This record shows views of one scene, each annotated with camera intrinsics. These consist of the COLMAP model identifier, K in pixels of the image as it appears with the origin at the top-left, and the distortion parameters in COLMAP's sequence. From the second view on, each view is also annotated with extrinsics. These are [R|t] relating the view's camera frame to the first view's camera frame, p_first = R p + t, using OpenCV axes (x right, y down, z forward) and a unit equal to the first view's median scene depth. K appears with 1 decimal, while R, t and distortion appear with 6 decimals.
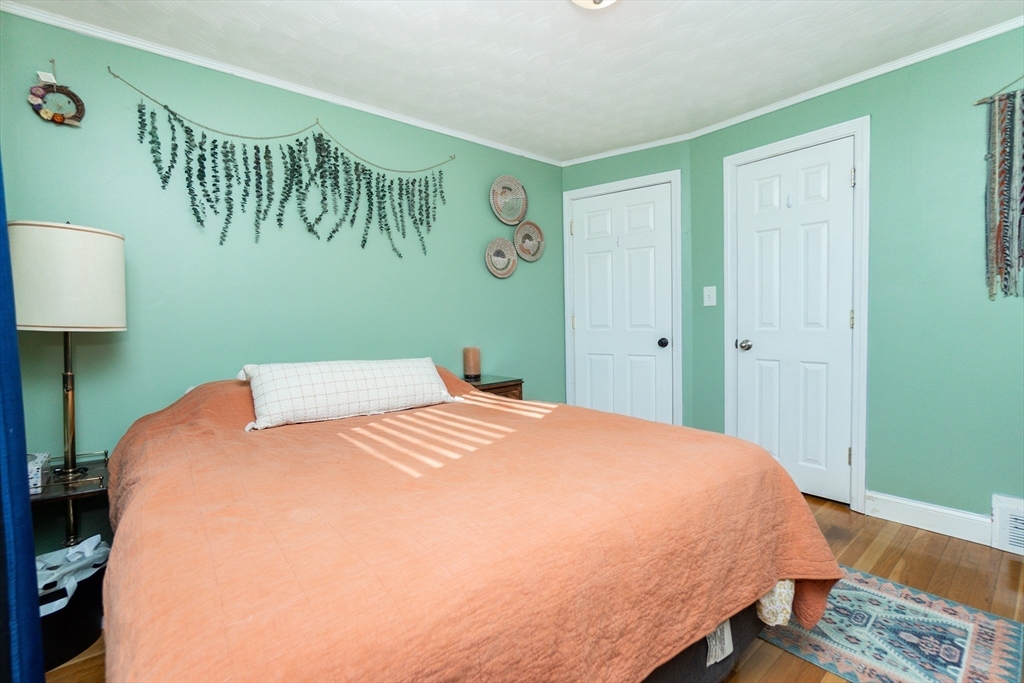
lens RADIAL K [[442.1, 0, 514.8], [0, 442.1, 340.0], [0, 0, 1]] dist [-0.003790, 0.001142]
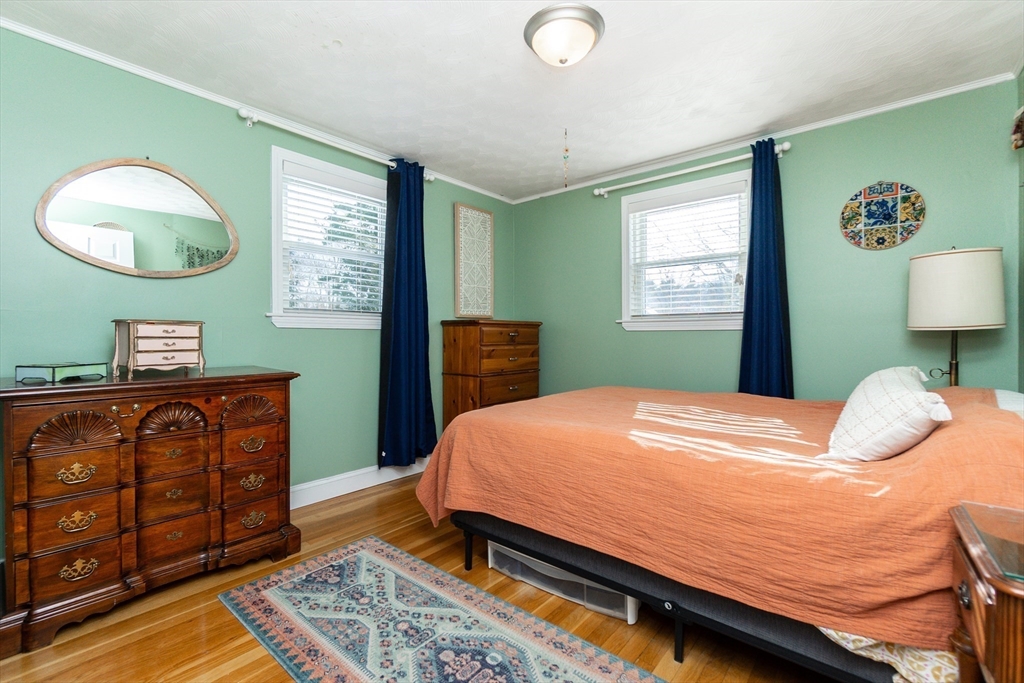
lens RADIAL K [[442.1, 0, 509.9], [0, 442.1, 339.1], [0, 0, 1]] dist [-0.003790, 0.001142]
pose [[-0.981078, 0.018217, -0.192755, 0.585622], [0.012836, 0.999493, 0.029129, -0.052234], [0.193188, 0.026104, -0.980815, 2.184242]]
